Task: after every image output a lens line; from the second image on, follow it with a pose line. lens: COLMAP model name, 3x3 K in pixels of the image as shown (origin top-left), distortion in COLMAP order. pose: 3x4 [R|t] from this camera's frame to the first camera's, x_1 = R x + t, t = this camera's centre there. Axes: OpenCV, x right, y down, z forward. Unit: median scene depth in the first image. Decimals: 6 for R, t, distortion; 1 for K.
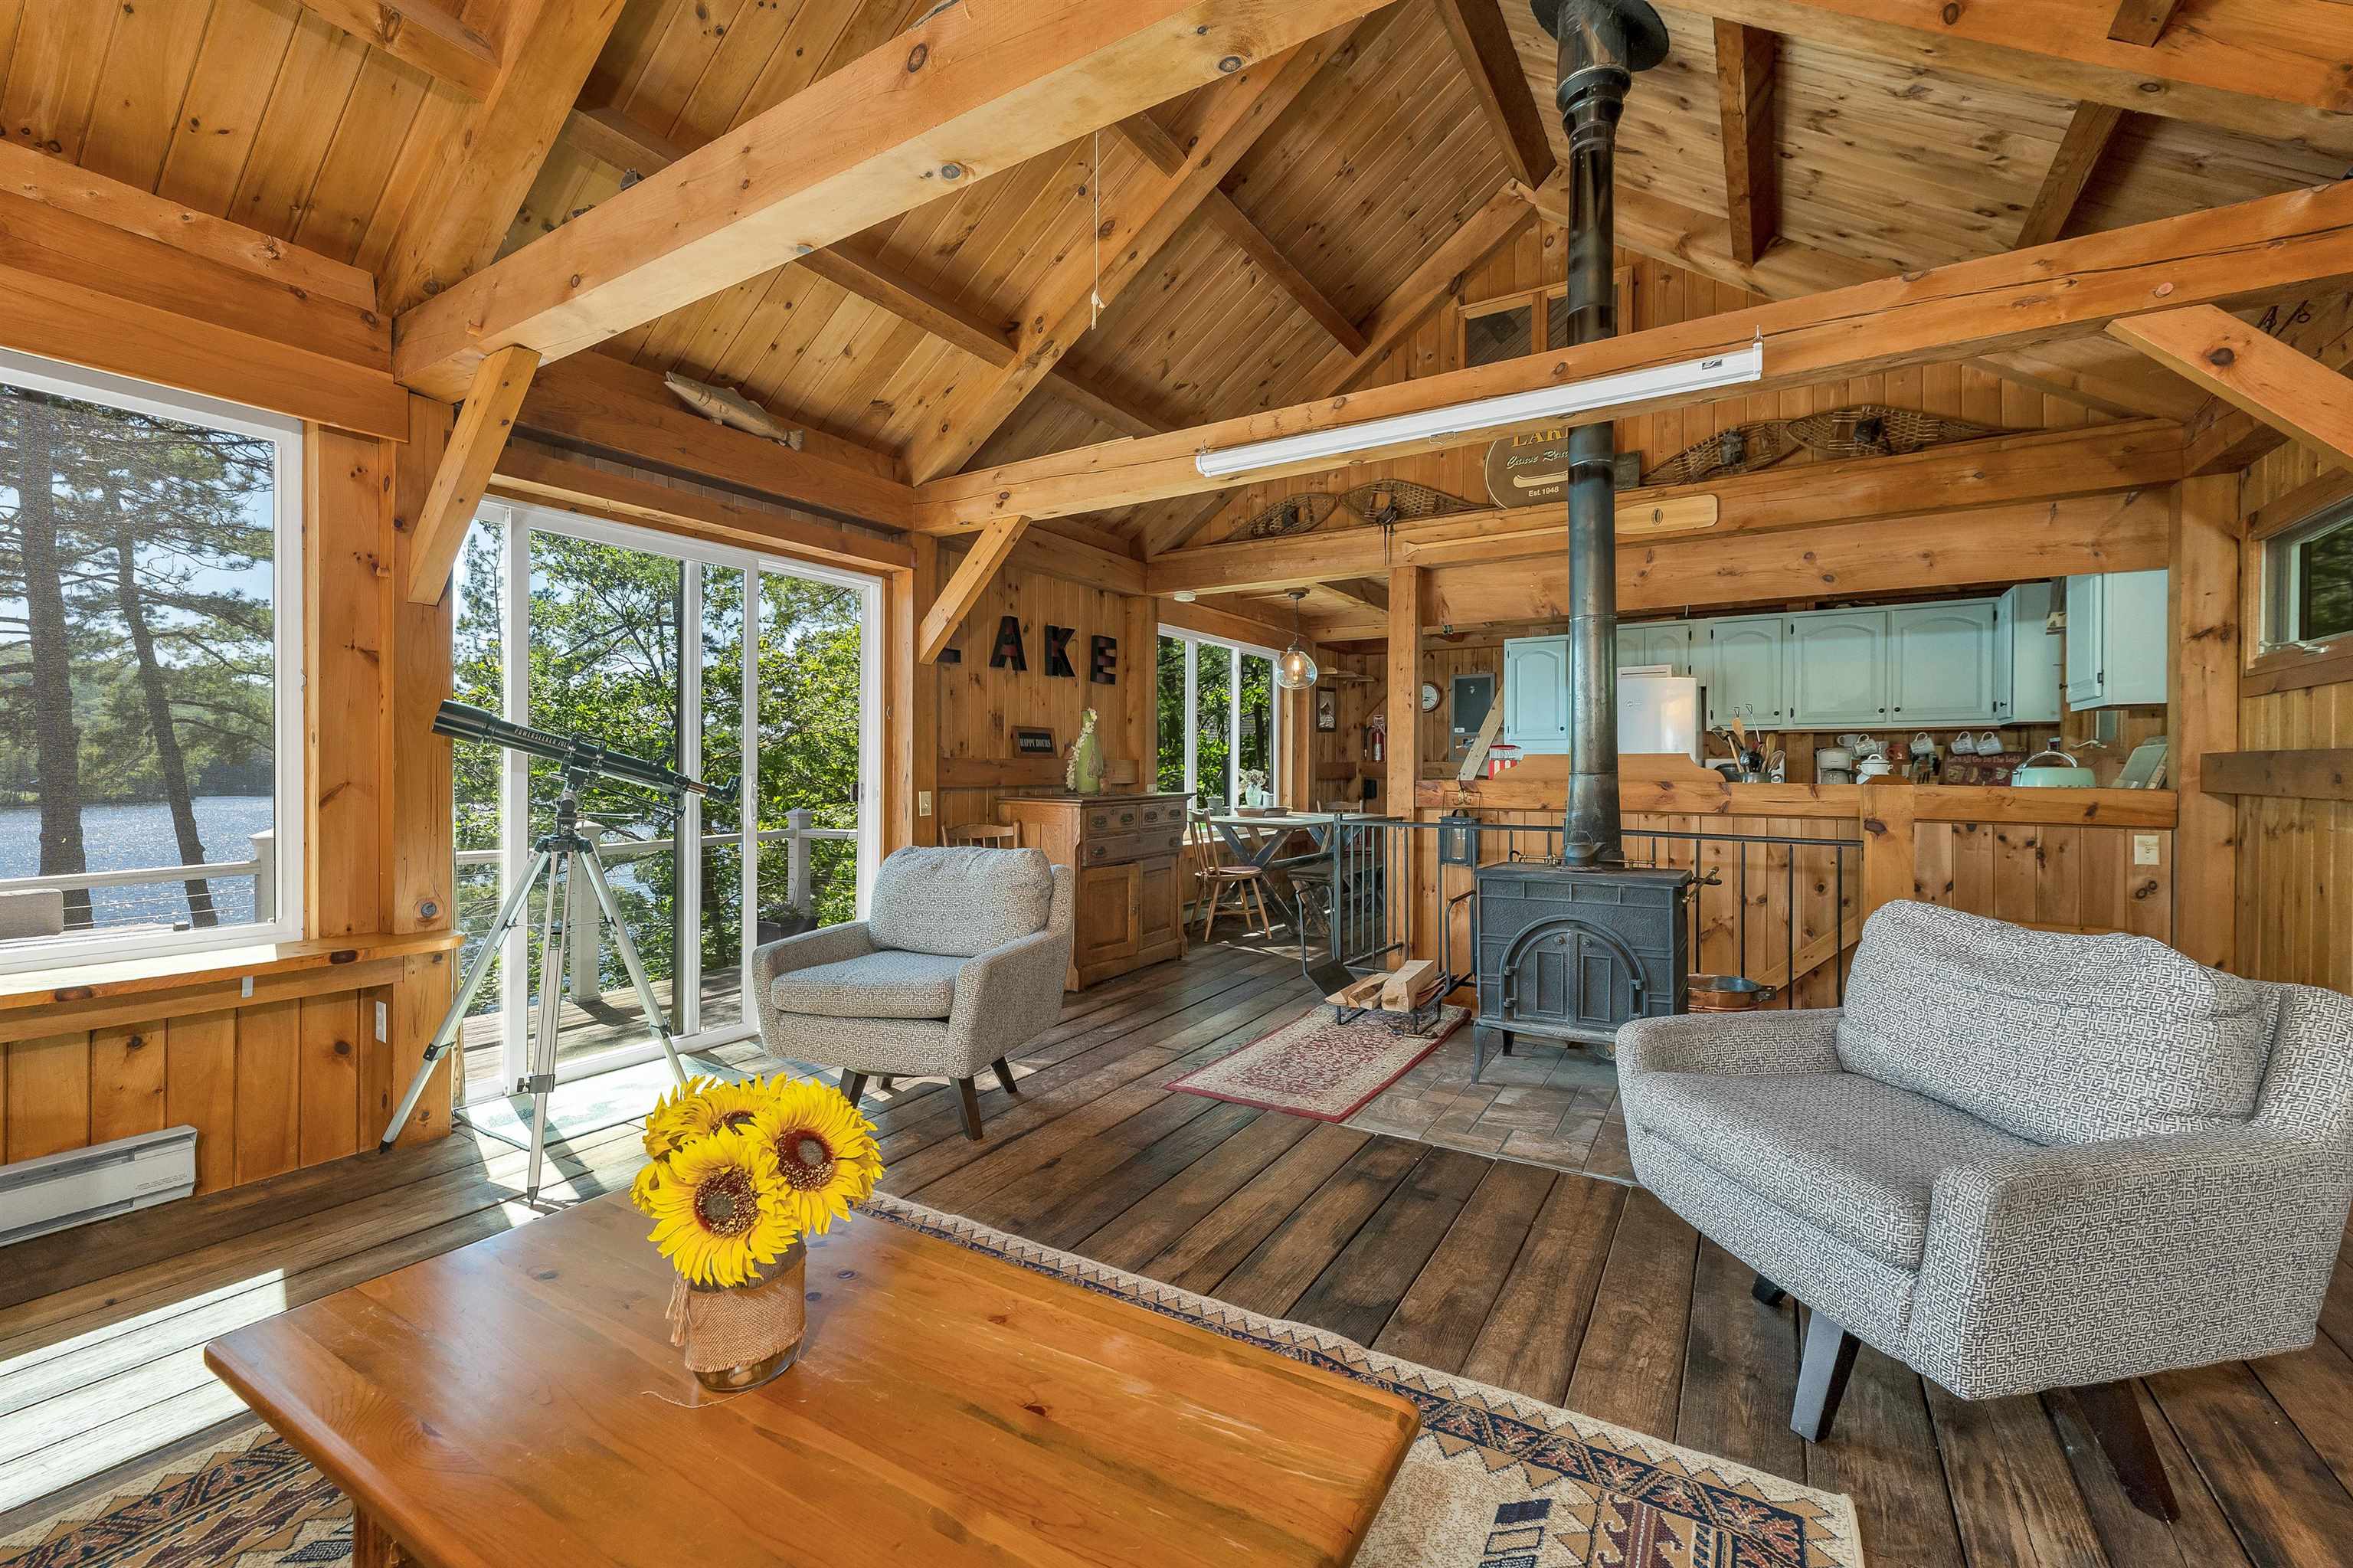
lens RADIAL K [[974.0, 0, 1175.2], [0, 974.0, 769.6], [0, 0, 1]] dist [0.003802, 0.000192]
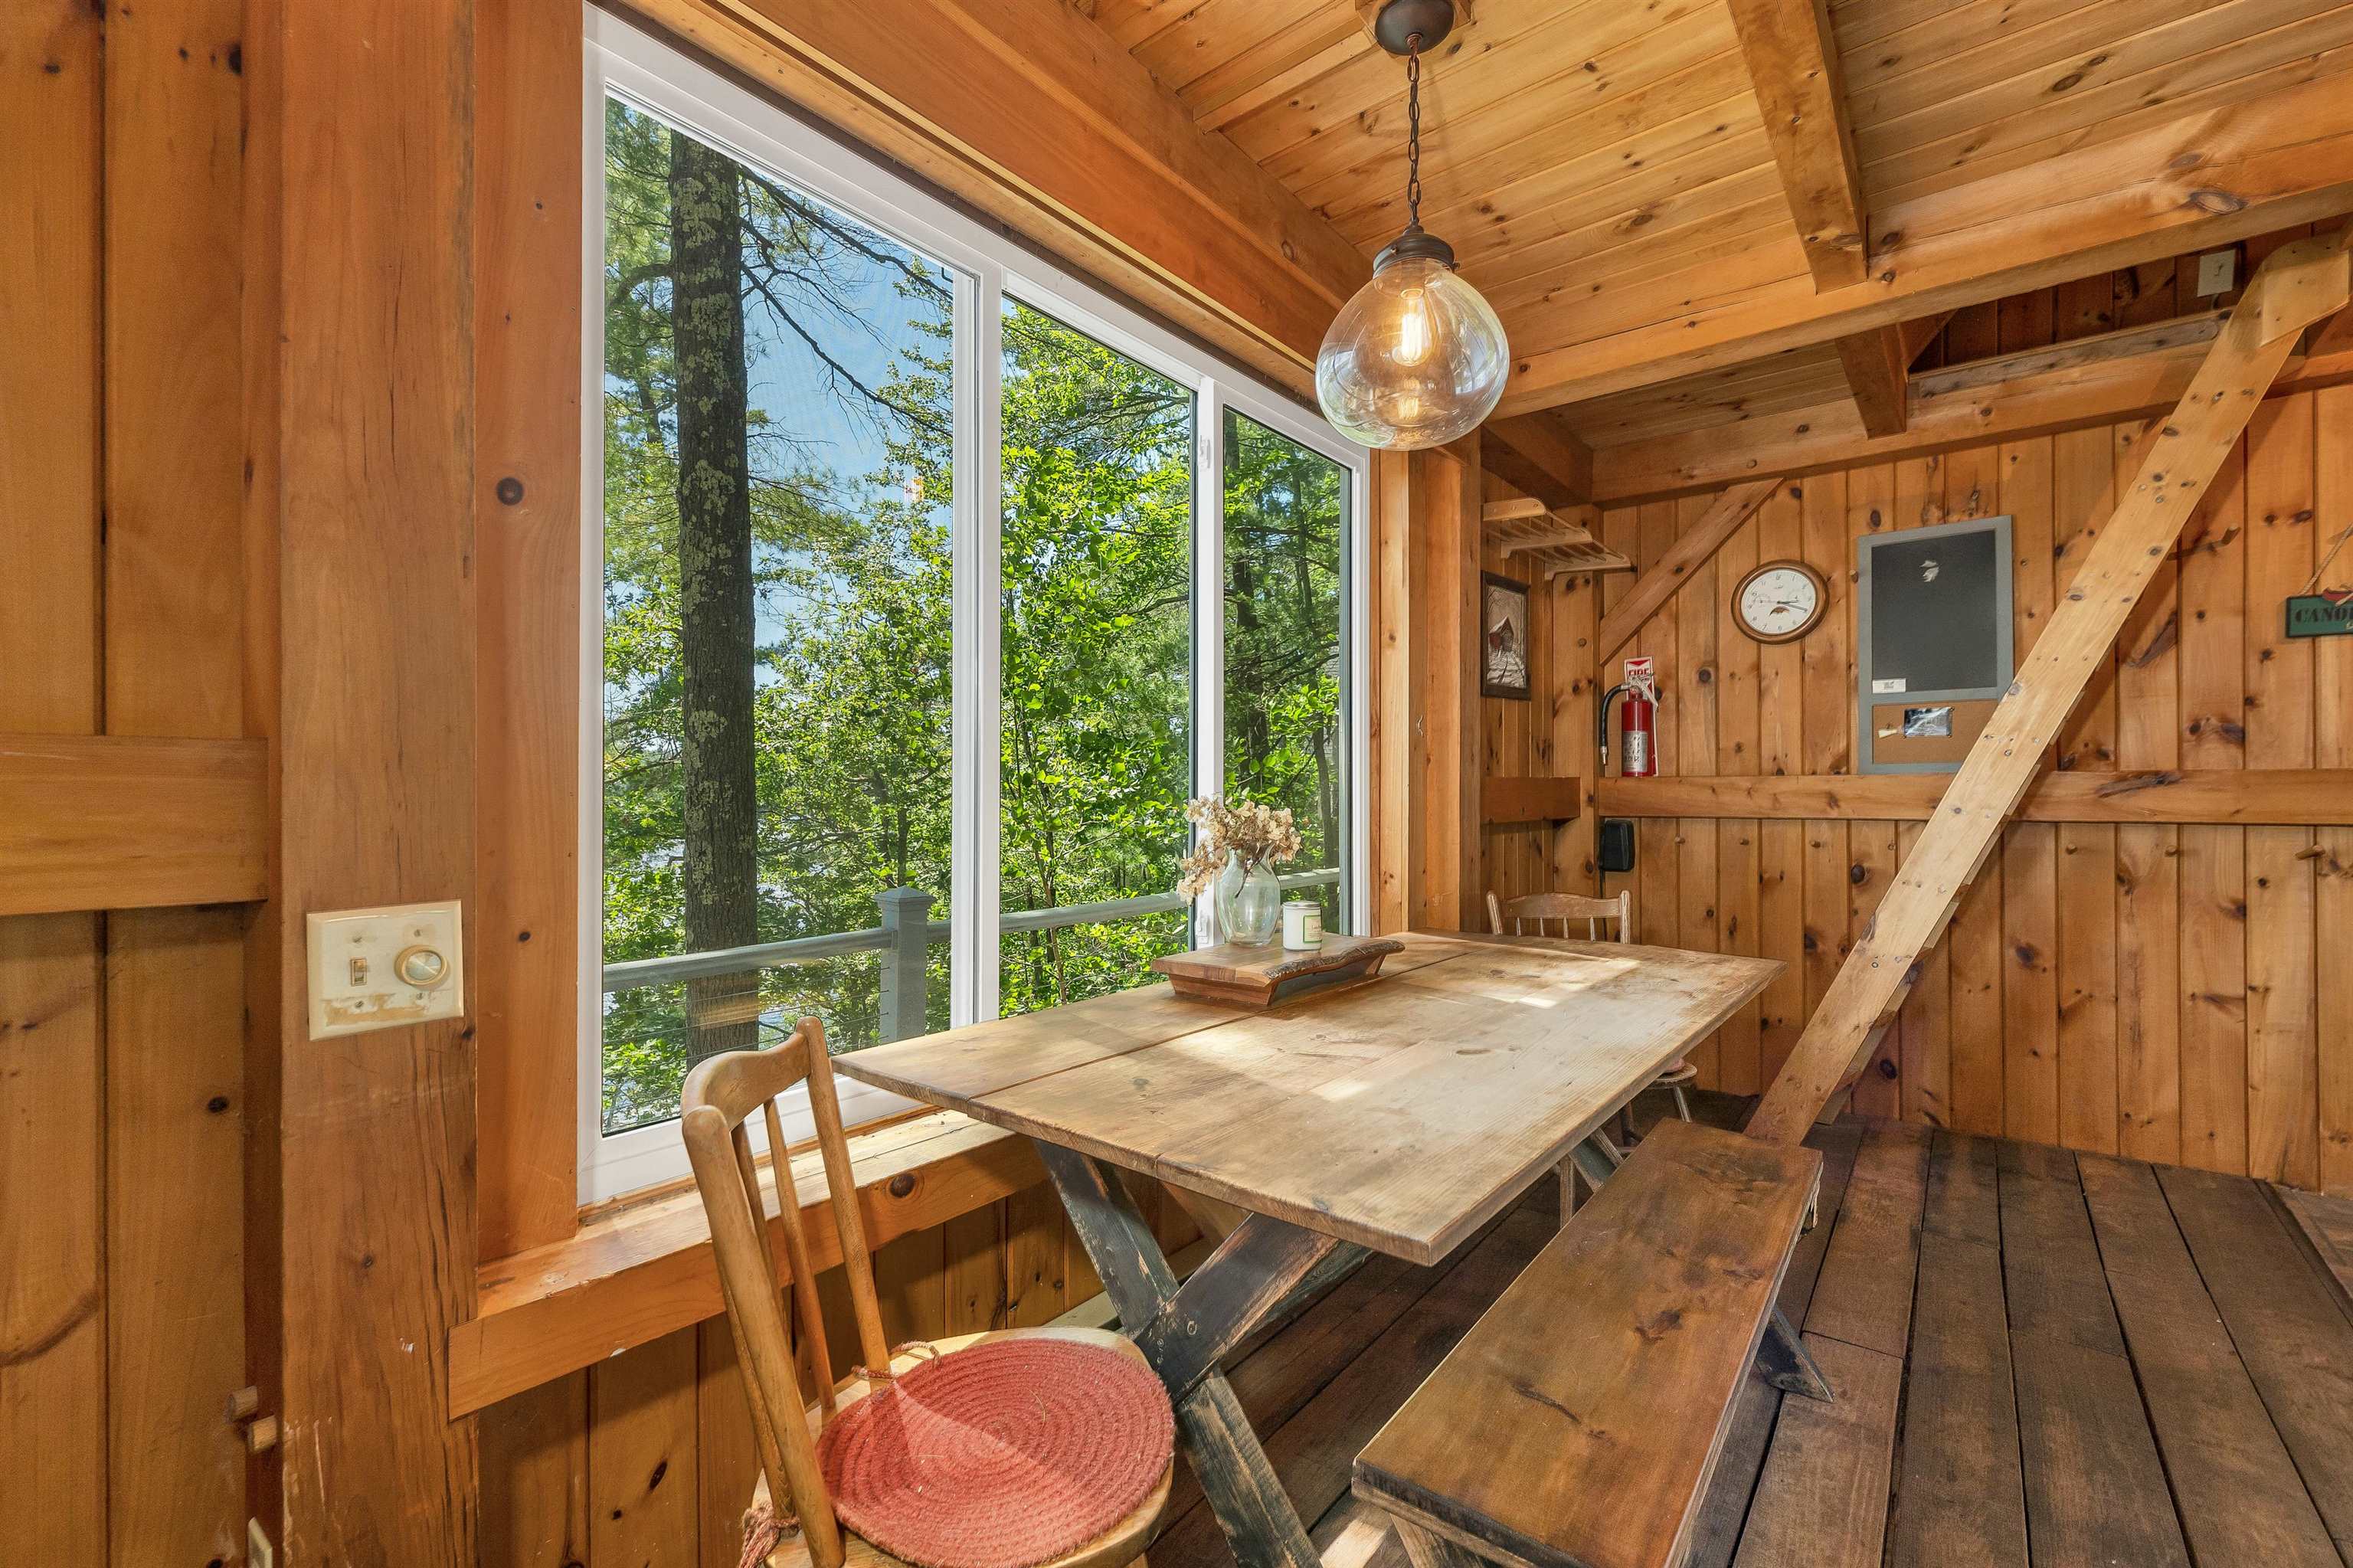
lens RADIAL K [[1005.0, 0, 1157.0], [0, 1005.0, 790.2], [0, 0, 1]] dist [0.000821, -0.000061]
pose [[0.990155, -0.002995, -0.139942, 0.171817], [0.001955, 0.999969, -0.007571, -0.000009], [0.139960, 0.007223, 0.990131, 1.341080]]
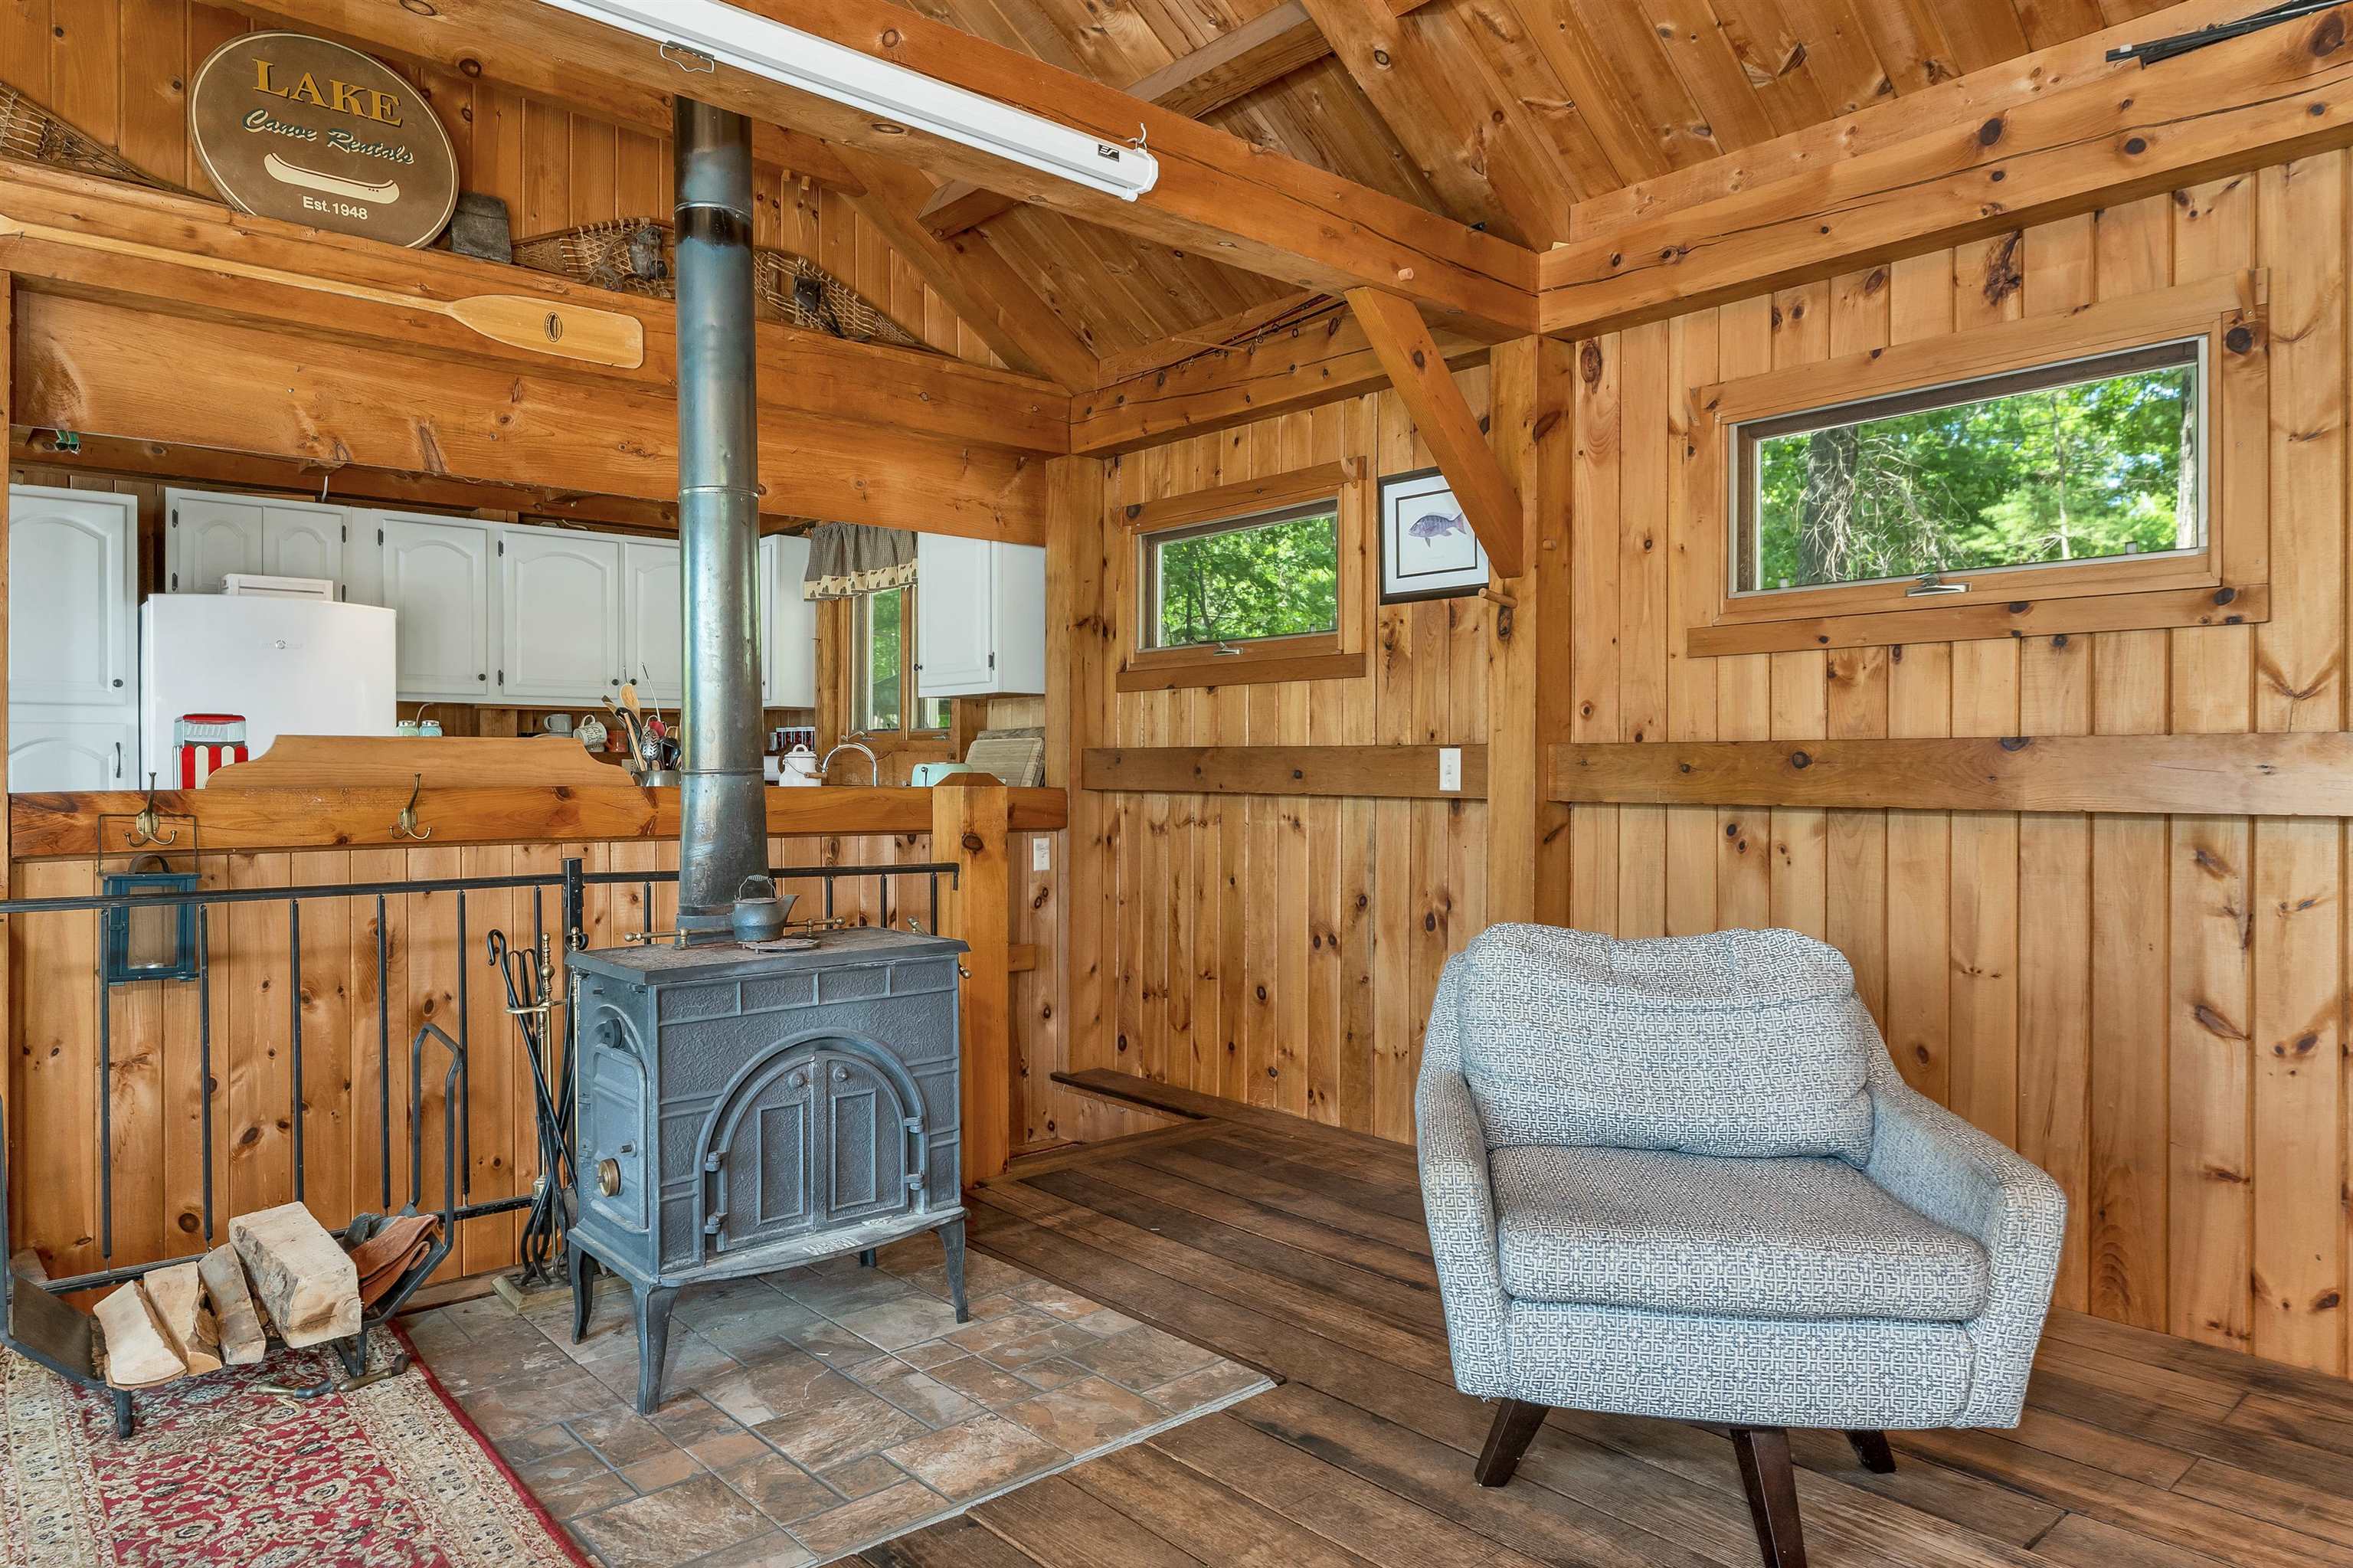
lens RADIAL K [[1479.3, 0, 1172.1], [0, 1479.3, 770.3], [0, 0, 1]] dist [0.001572, -0.001597]
pose [[0.295491, -0.003280, 0.955340, -0.271386], [0.000274, 0.999994, 0.003349, -0.000357], [-0.955346, -0.000728, 0.295490, 0.454297]]
